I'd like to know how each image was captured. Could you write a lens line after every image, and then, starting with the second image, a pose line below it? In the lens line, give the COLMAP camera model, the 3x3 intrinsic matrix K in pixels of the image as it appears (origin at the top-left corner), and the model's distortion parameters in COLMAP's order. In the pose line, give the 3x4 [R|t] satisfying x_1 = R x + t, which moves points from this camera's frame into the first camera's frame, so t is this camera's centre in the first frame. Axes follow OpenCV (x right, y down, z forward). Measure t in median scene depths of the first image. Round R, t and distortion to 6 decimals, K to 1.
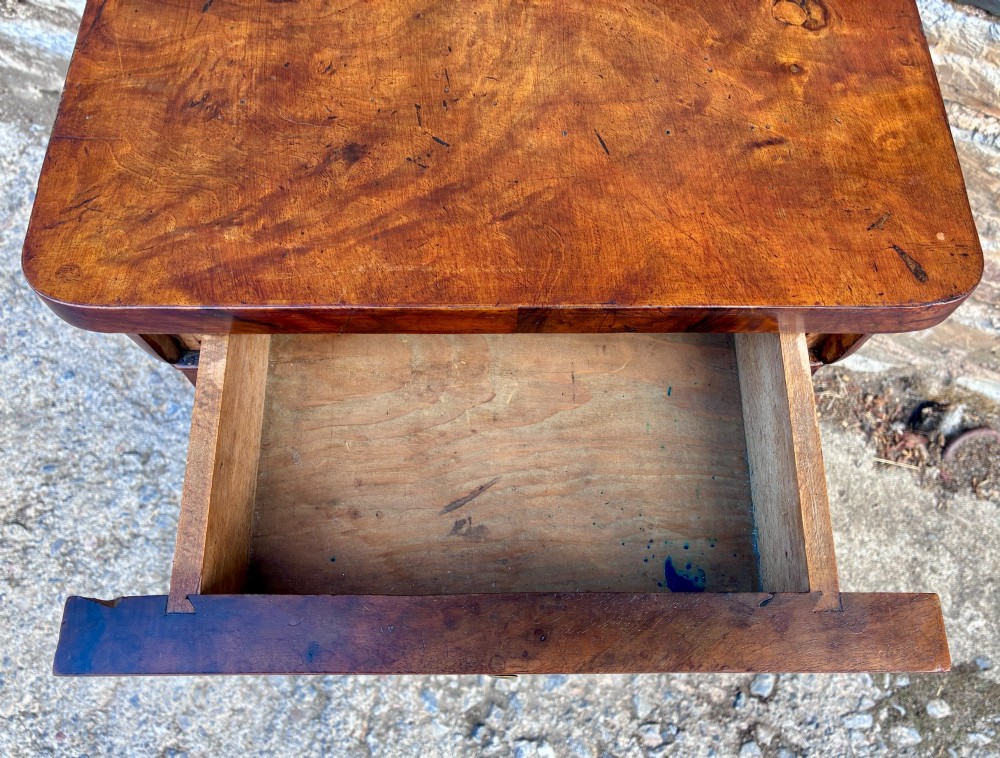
lens RADIAL K [[848.2, 0, 517.6], [0, 848.2, 407.0], [0, 0, 1]] dist [0.010841, 0.011306]
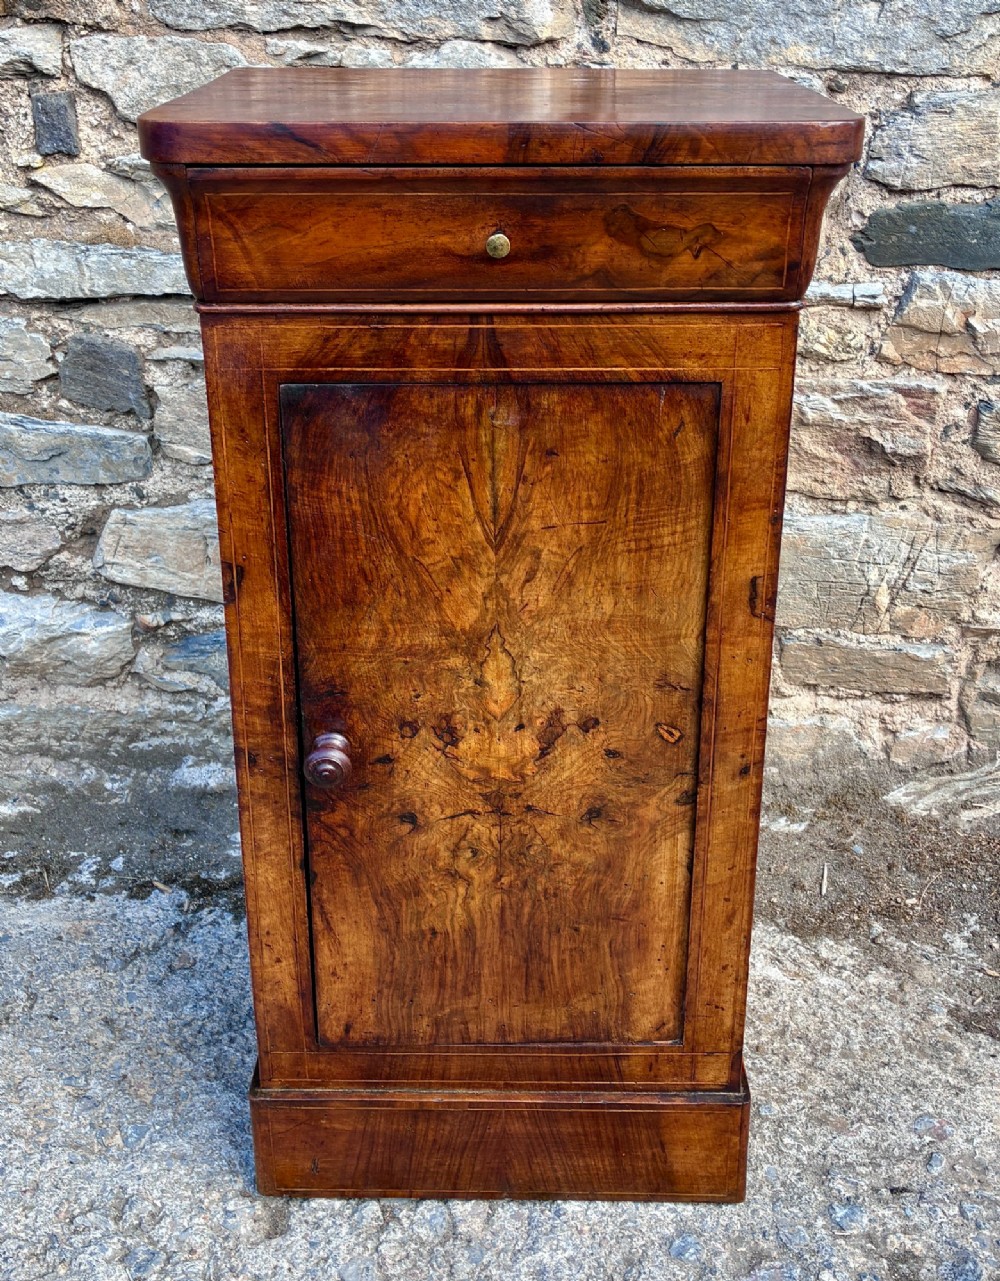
lens RADIAL K [[1457.9, 0, 519.9], [0, 1457.9, 528.1], [0, 0, 1]] dist [0.020072, 0.000000]
pose [[0.924876, -0.151417, 0.348824, -0.499989], [0.355772, 0.668467, -0.653130, 0.519818], [-0.134282, 0.728166, 0.672118, 0.002024]]
